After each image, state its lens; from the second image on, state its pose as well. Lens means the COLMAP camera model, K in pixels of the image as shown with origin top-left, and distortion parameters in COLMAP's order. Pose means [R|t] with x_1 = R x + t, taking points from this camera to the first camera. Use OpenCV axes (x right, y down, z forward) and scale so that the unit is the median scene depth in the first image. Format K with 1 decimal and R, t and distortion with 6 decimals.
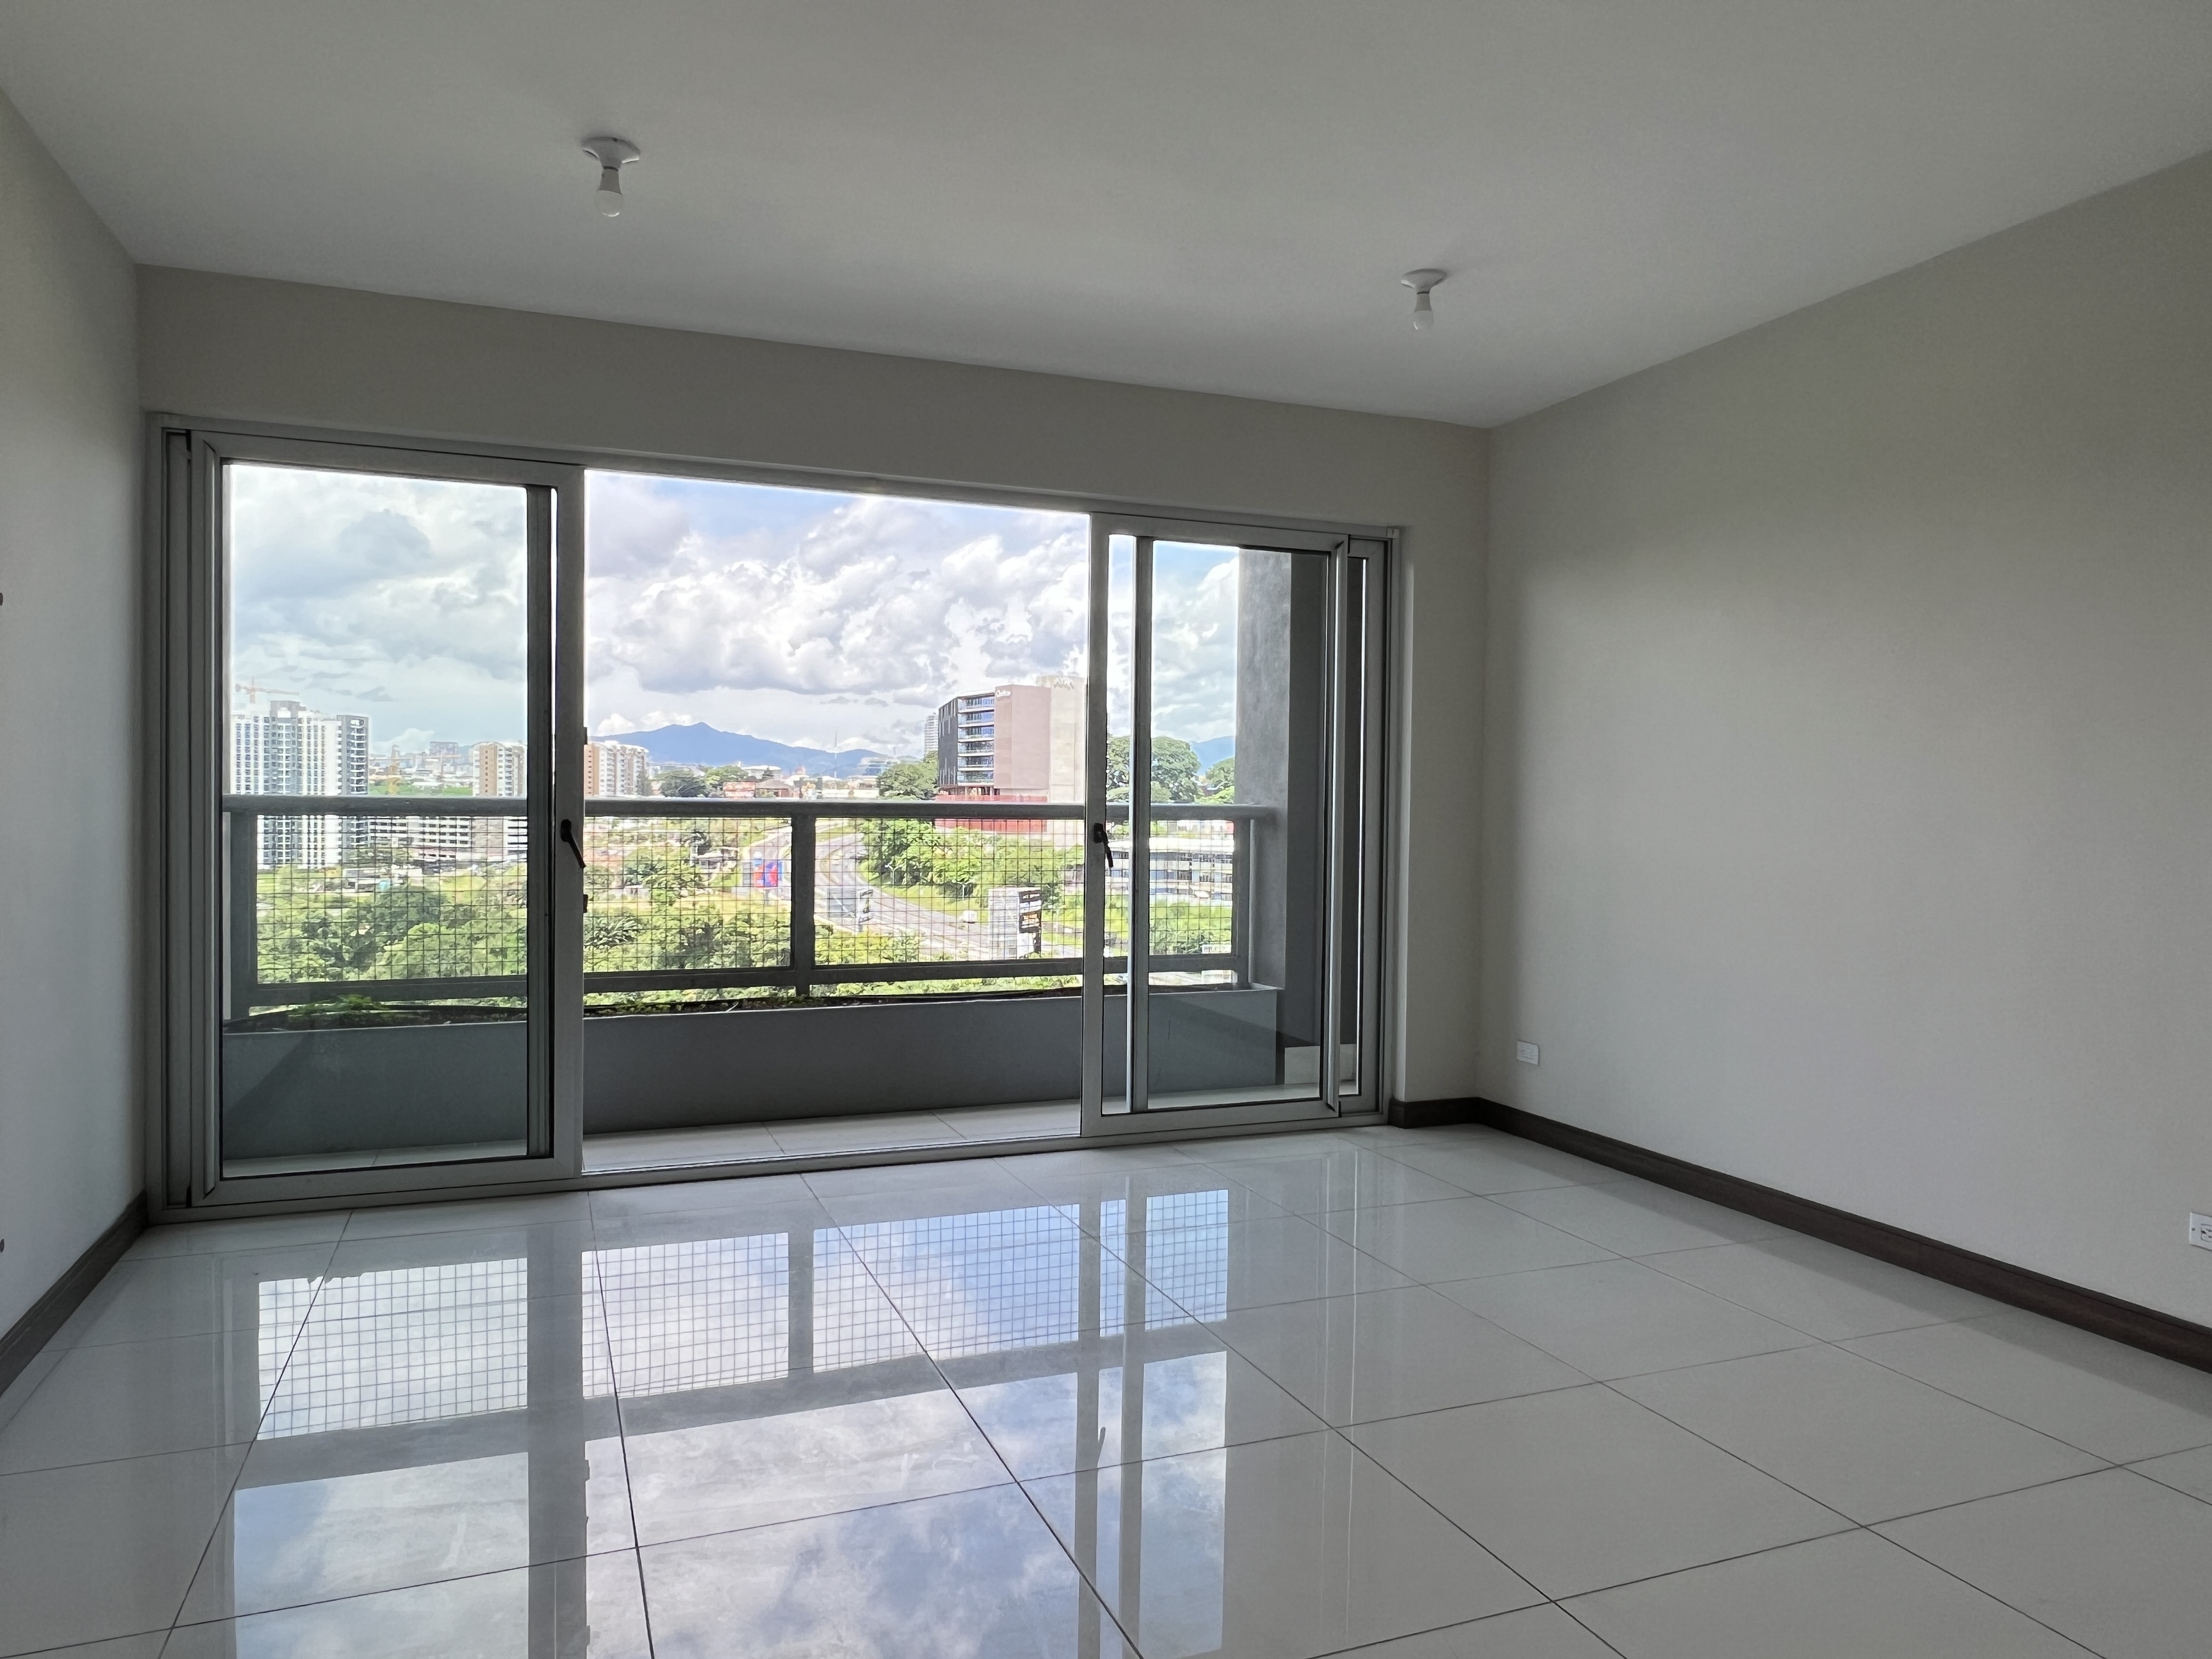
lens RADIAL K [[1425.7, 0, 1101.7], [0, 1425.7, 841.4], [0, 0, 1]] dist [0.005607, 0.000622]
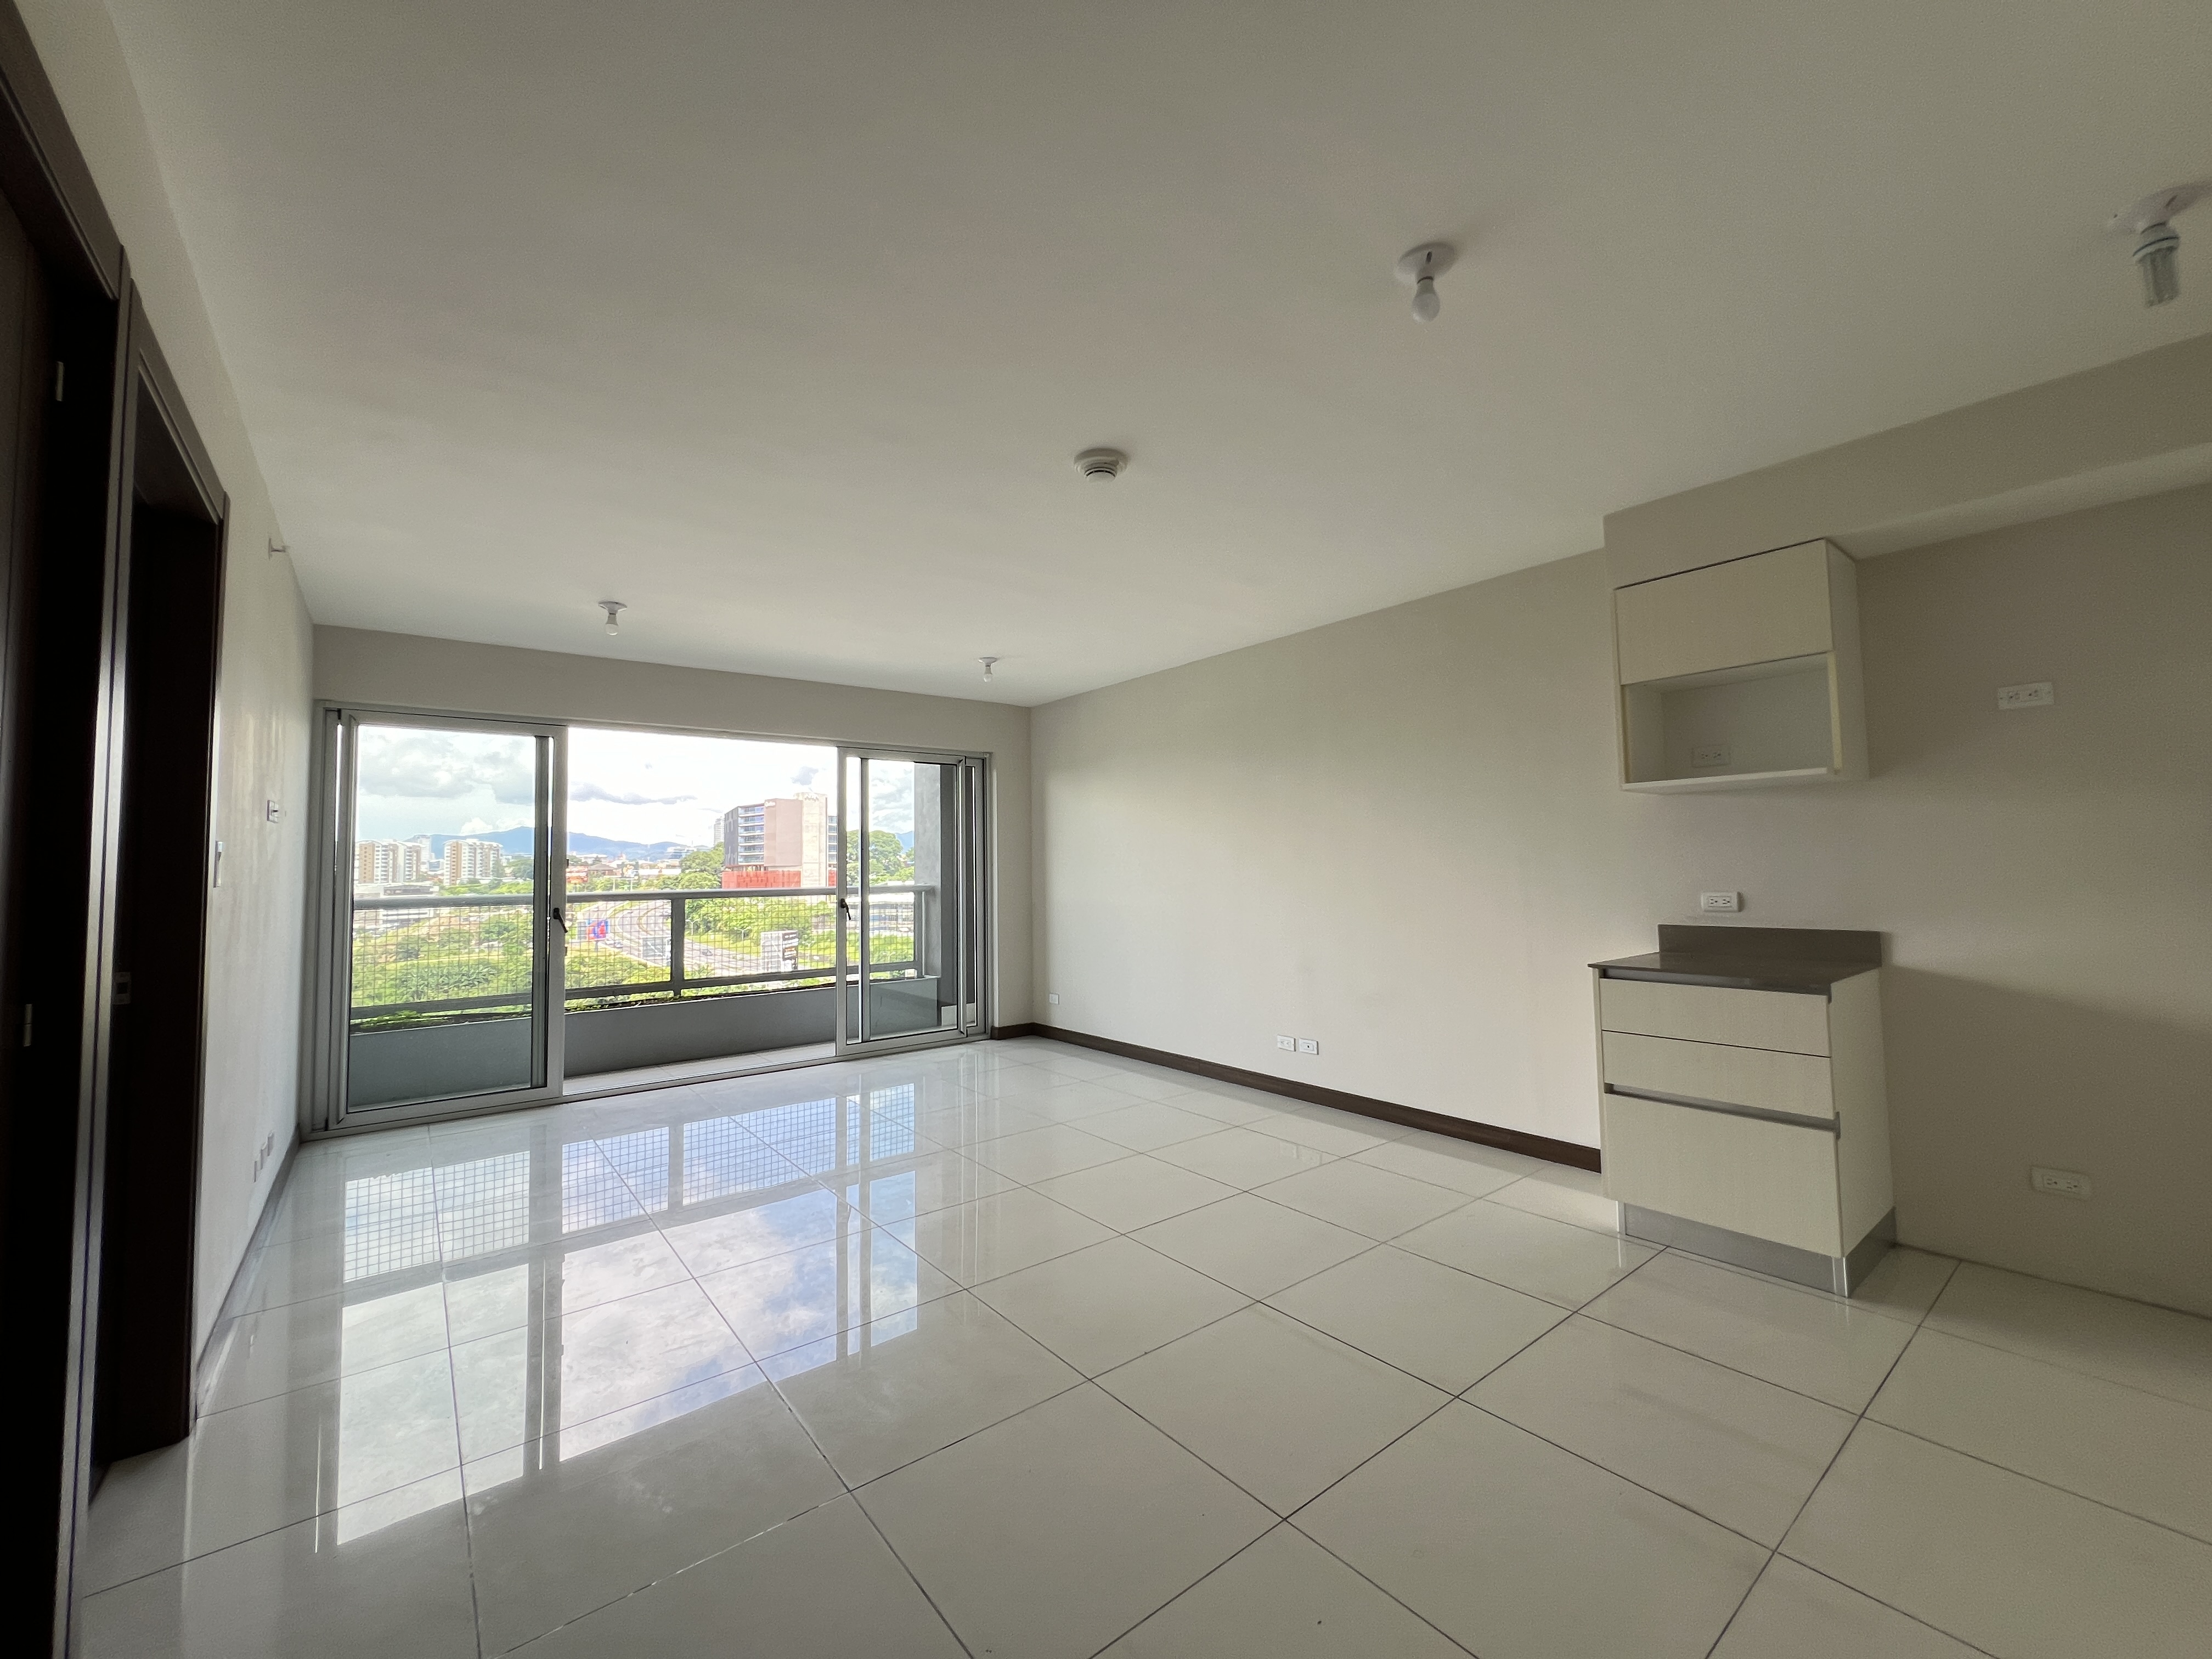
lens RADIAL K [[885.7, 0, 1099.3], [0, 885.7, 825.5], [0, 0, 1]] dist [-0.001327, -0.000136]
pose [[0.958738, -0.011956, 0.284039, -0.008539], [0.033741, 0.996839, -0.071929, -0.012260], [-0.282281, 0.078545, 0.956111, -0.285140]]
